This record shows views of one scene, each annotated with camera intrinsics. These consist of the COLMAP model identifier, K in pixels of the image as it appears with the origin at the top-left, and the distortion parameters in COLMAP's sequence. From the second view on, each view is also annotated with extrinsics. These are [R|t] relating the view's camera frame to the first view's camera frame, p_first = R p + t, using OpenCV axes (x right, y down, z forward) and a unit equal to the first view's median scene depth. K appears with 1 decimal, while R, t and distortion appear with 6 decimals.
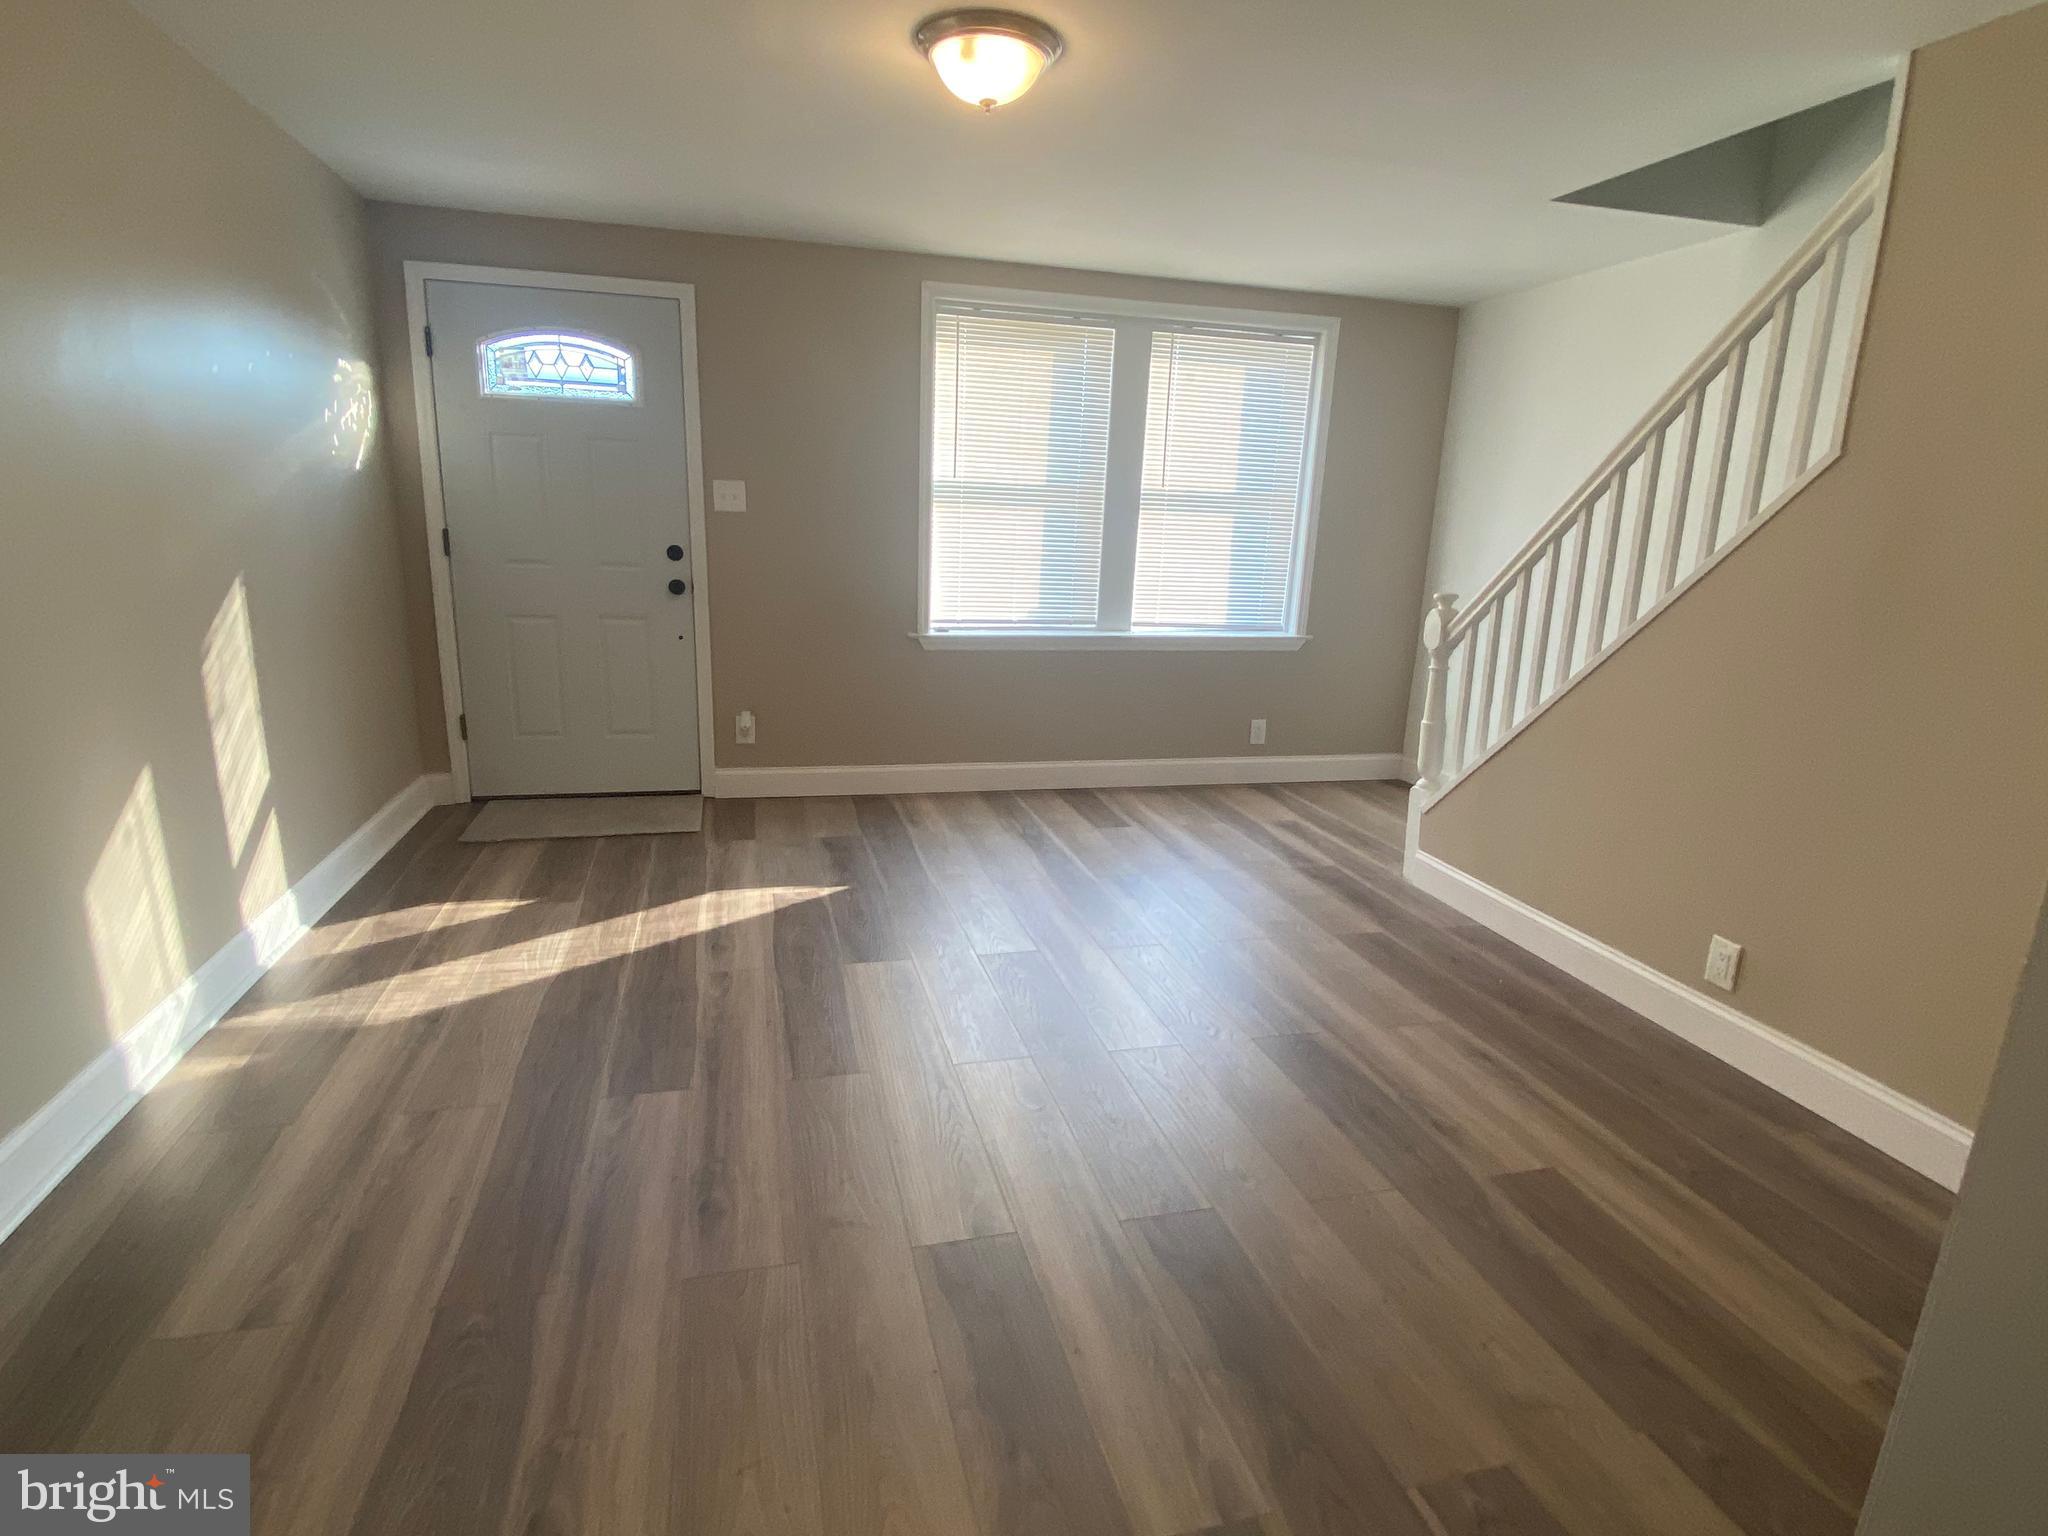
lens RADIAL K [[1054.2, 0, 1022.9], [0, 1054.2, 771.5], [0, 0, 1]] dist [0.056558, -0.044362]
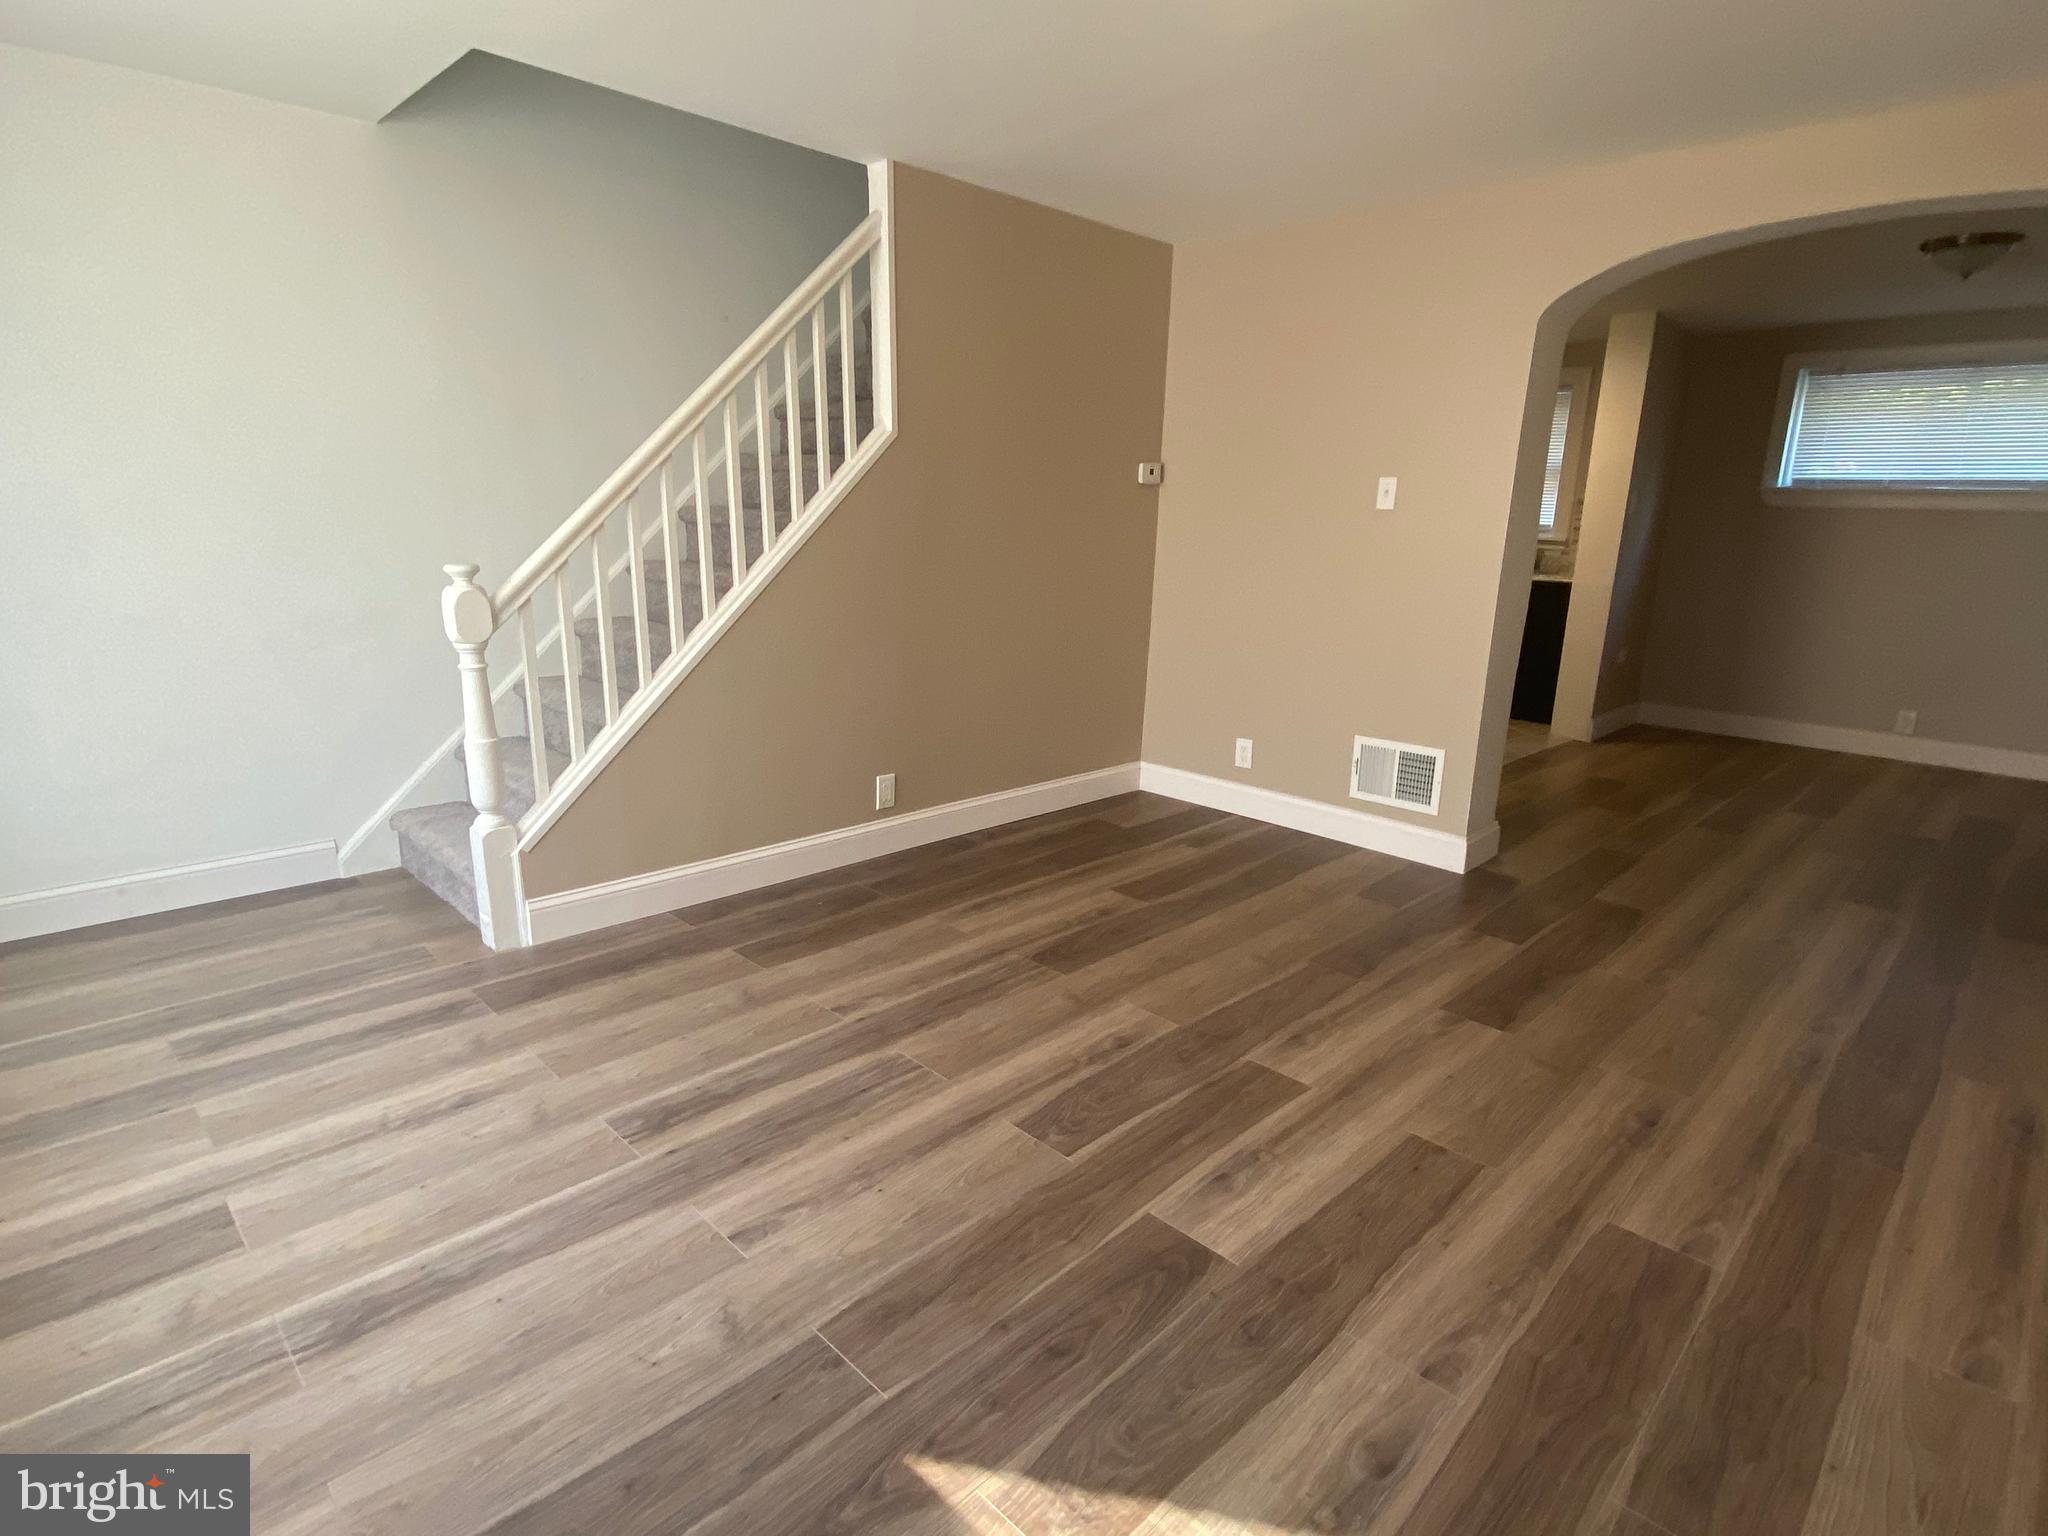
lens RADIAL K [[1037.0, 0, 1022.3], [0, 1037.0, 763.0], [0, 0, 1]] dist [0.036929, -0.040983]
pose [[-0.494755, -0.254984, 0.830783, -0.584616], [0.163180, 0.911723, 0.377005, -0.350910], [-0.853575, 0.322092, -0.409471, 1.398119]]
